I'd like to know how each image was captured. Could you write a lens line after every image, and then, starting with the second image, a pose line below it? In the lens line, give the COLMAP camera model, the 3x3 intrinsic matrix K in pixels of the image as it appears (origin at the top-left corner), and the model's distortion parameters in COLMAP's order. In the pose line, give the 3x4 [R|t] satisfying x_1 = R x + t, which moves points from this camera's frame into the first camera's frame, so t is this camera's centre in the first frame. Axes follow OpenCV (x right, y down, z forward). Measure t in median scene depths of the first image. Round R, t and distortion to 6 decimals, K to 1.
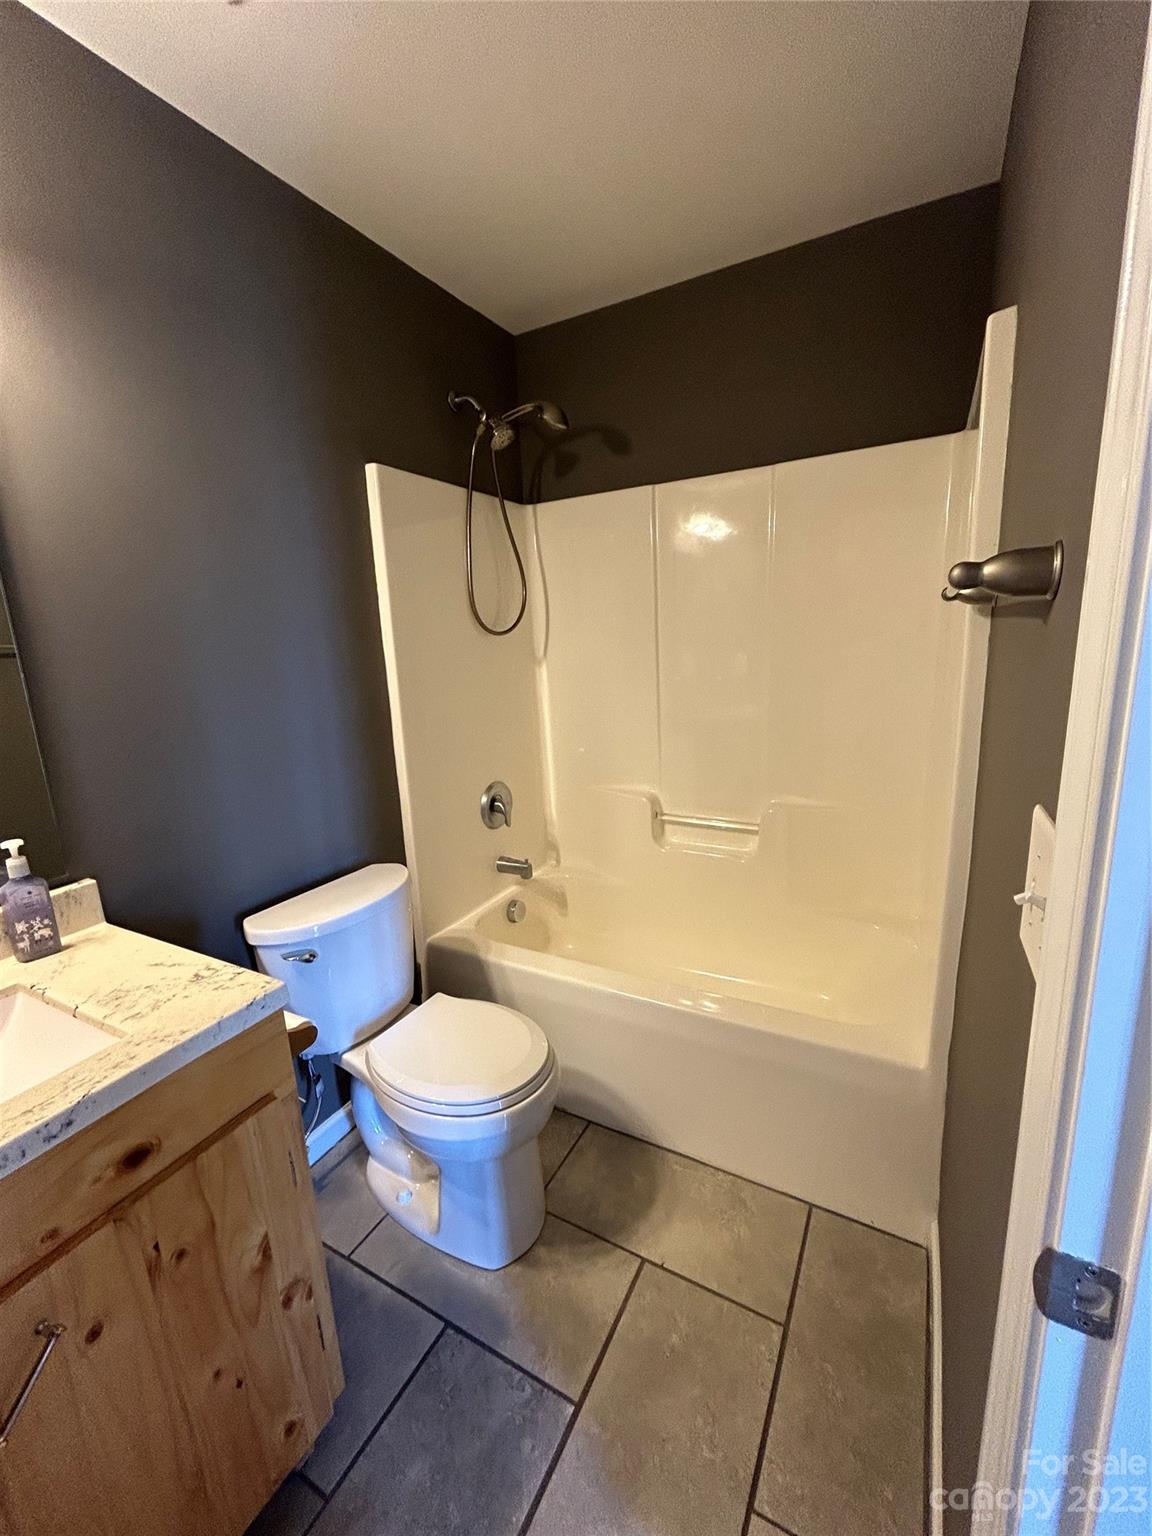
lens RADIAL K [[622.3, 0, 576.0], [0, 622.3, 768.0], [0, 0, 1]] dist [0.013223, -0.000003]
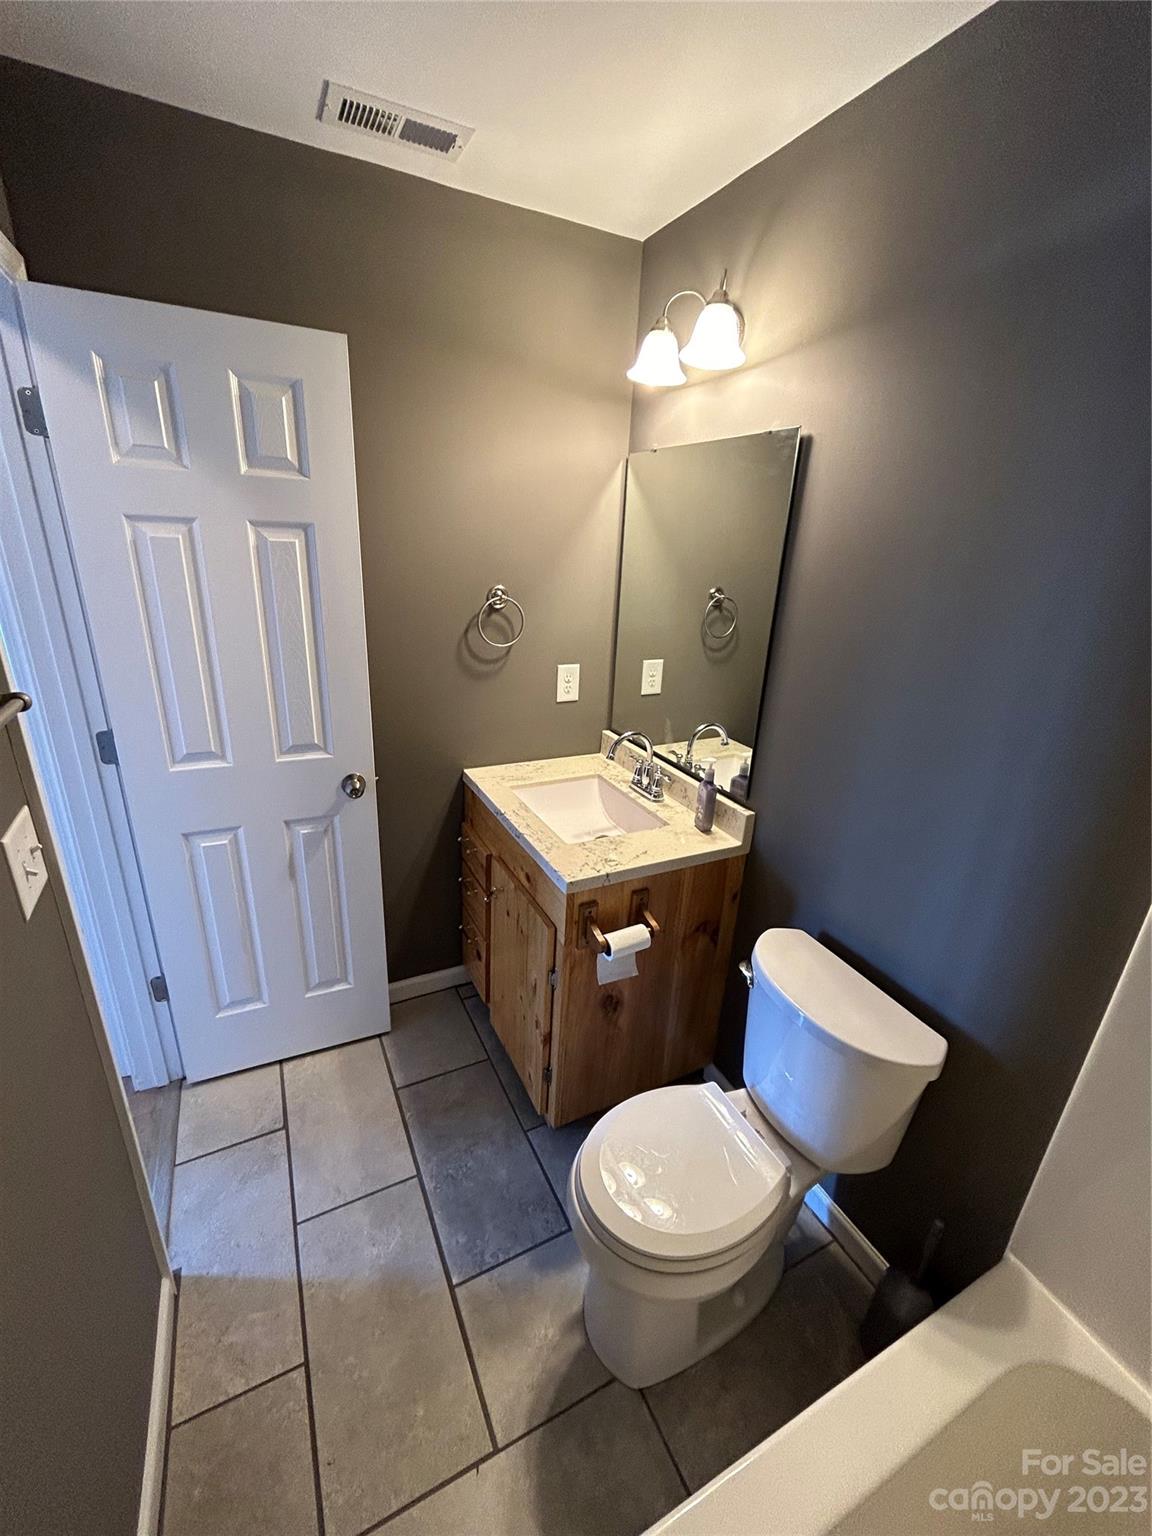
lens RADIAL K [[630.7, 0, 573.7], [0, 630.7, 762.6], [0, 0, 1]] dist [-0.000469, 0.000178]
pose [[-0.564007, 0.305991, -0.766985, 0.485684], [-0.193539, 0.853958, 0.483010, -0.516246], [0.802770, 0.420862, -0.422417, 1.217733]]
